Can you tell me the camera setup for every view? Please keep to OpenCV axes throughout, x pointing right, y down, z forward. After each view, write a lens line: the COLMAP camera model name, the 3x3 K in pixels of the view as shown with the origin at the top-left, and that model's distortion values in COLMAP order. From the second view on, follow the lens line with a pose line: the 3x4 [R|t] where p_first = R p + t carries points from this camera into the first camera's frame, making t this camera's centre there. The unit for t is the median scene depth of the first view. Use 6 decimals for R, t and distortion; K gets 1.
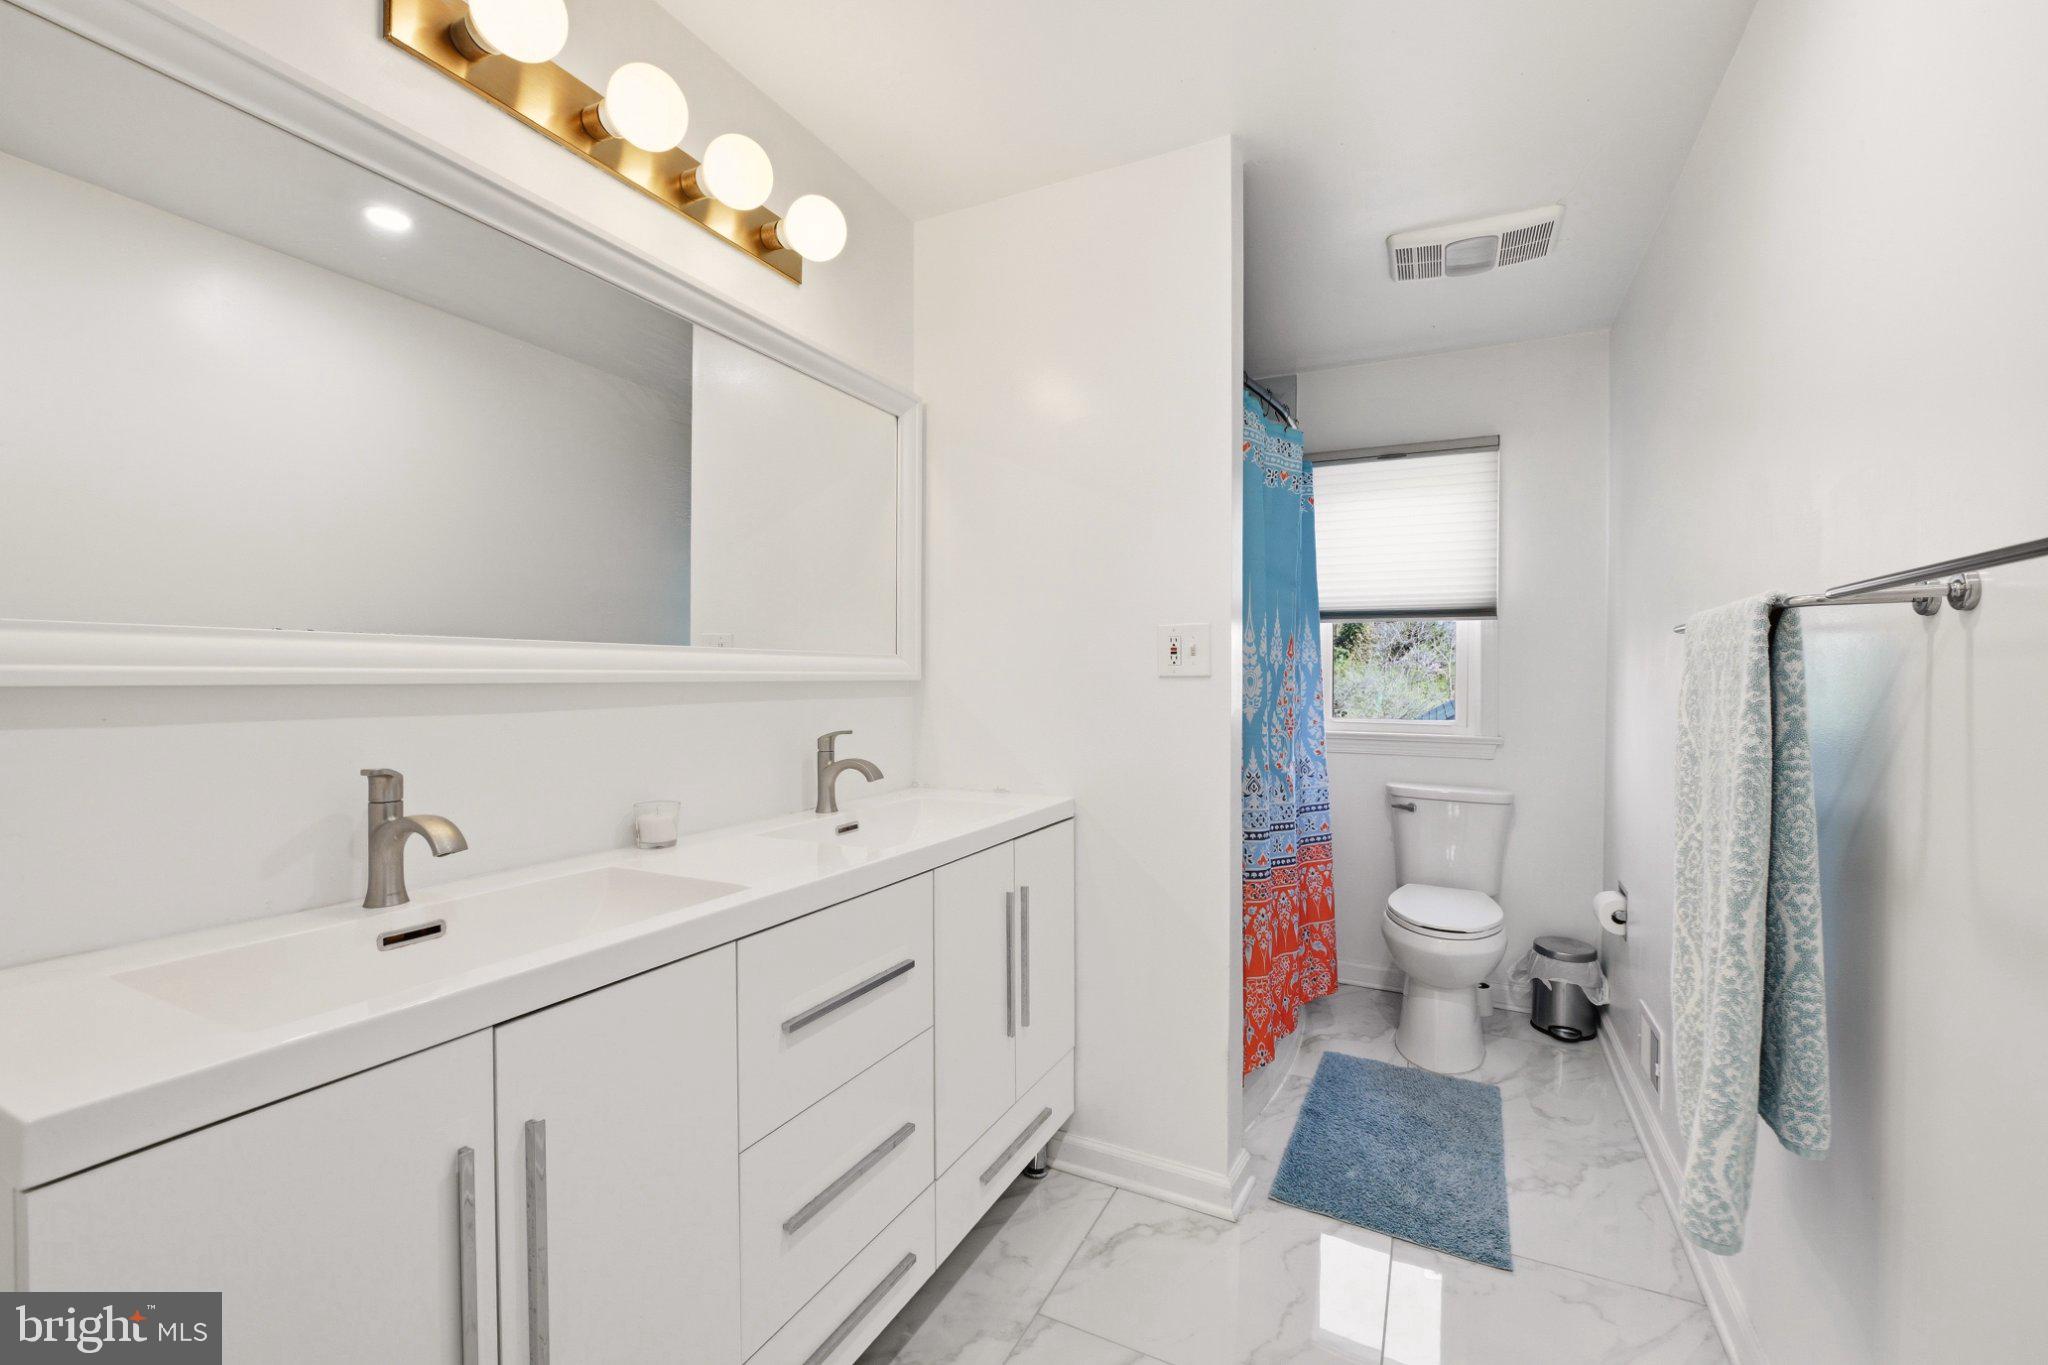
lens RADIAL K [[818.9, 0, 1036.4], [0, 818.9, 682.5], [0, 0, 1]] dist [-0.011891, 0.000120]
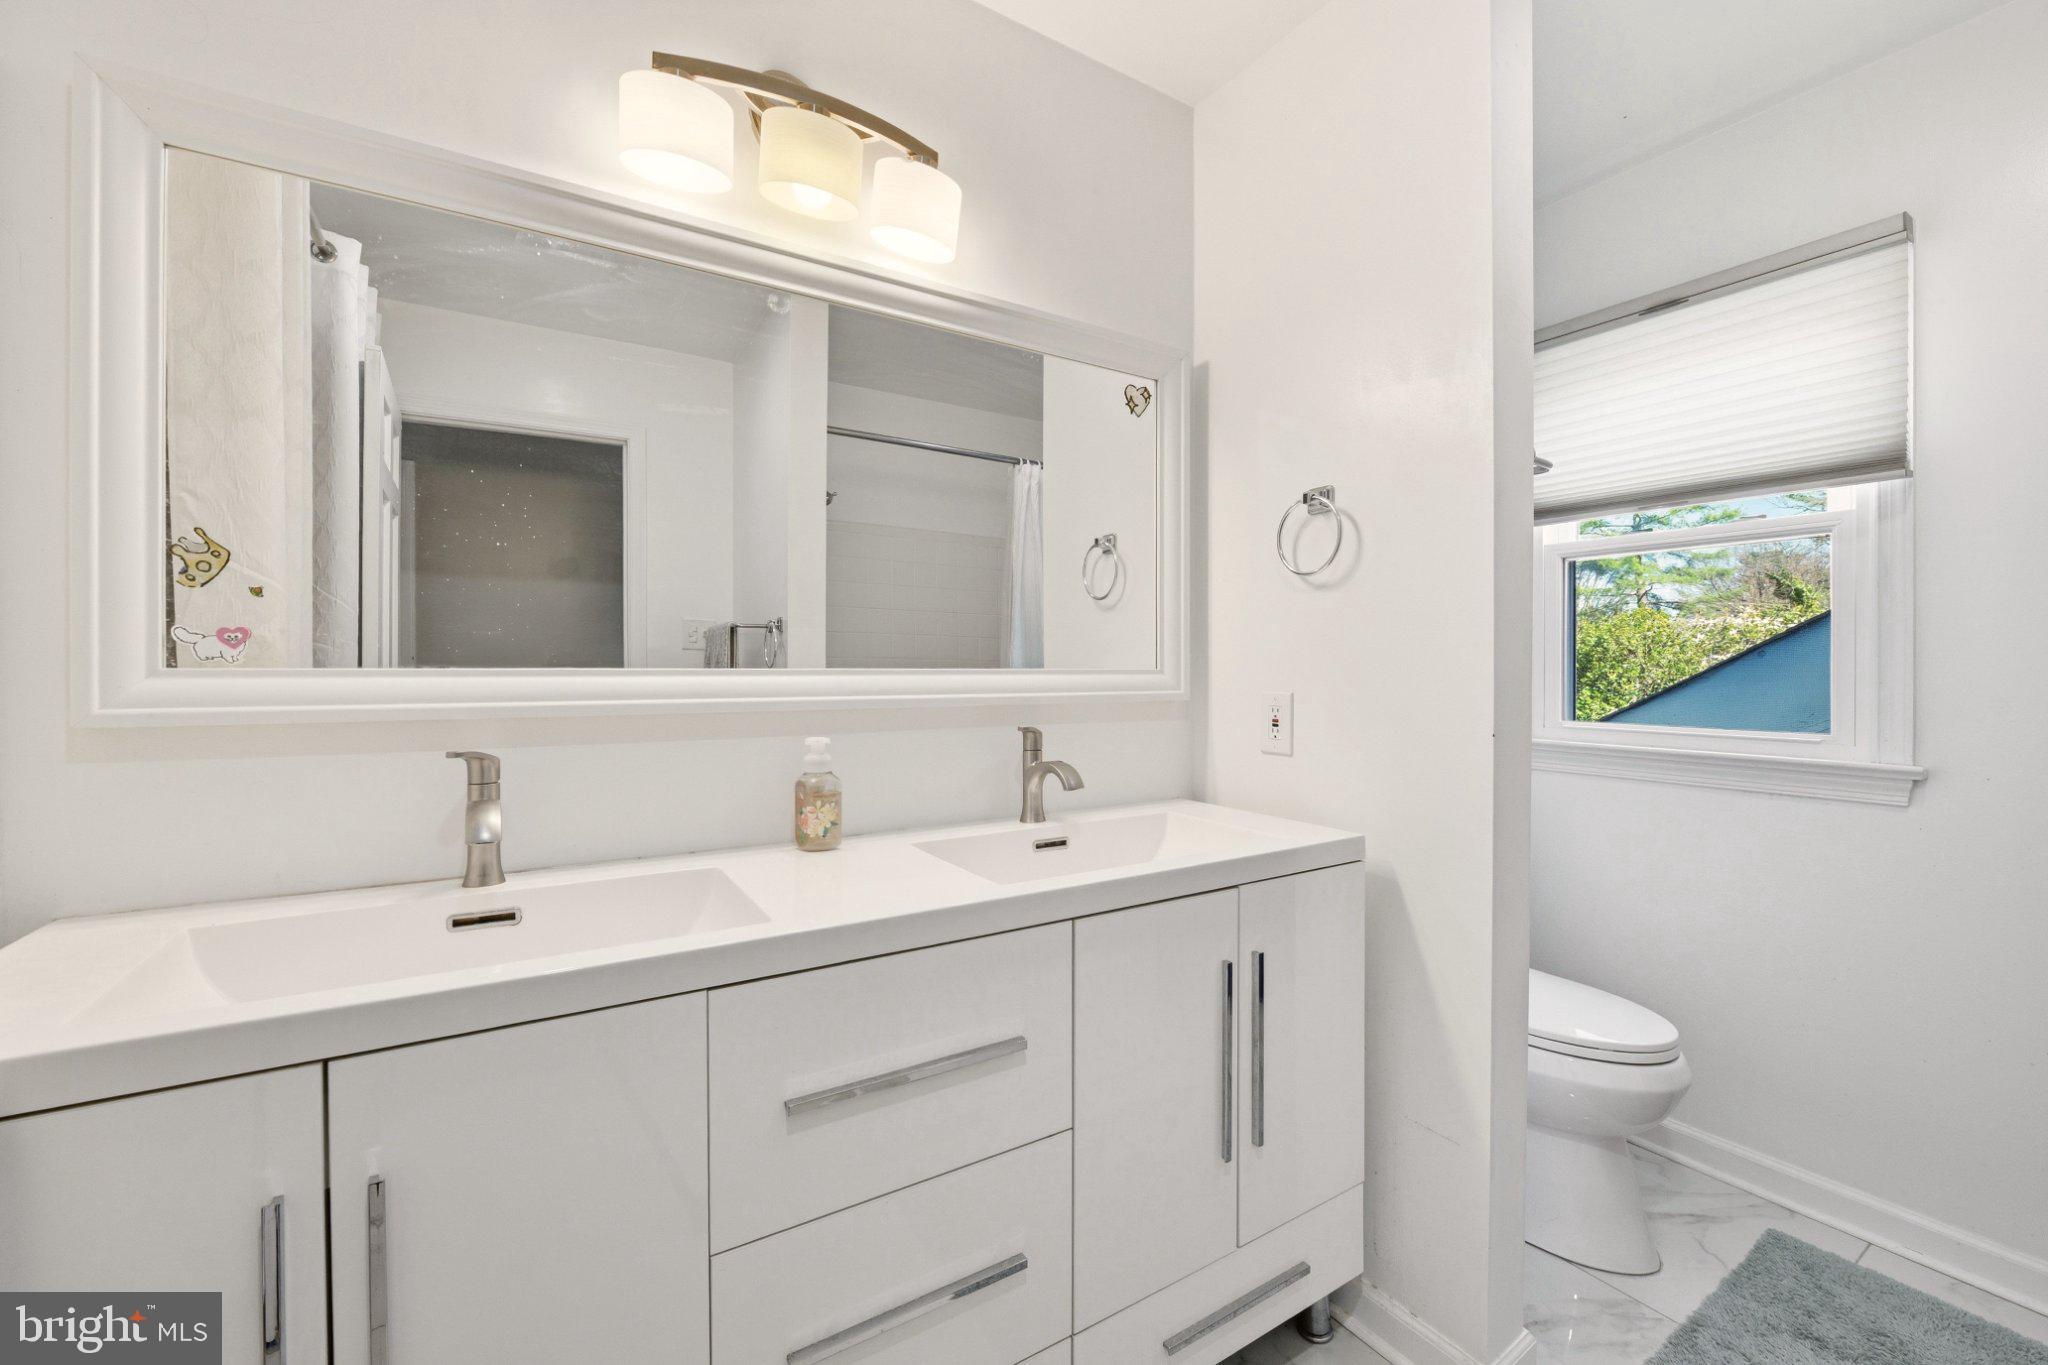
lens RADIAL K [[818.9, 0, 1013.8], [0, 818.9, 672.0], [0, 0, 1]] dist [-0.011891, 0.000120]
pose [[0.856795, 0.009707, -0.515566, 0.171693], [-0.008175, 0.999953, 0.005242, -0.002113], [0.515592, -0.000277, 0.856834, 0.273375]]
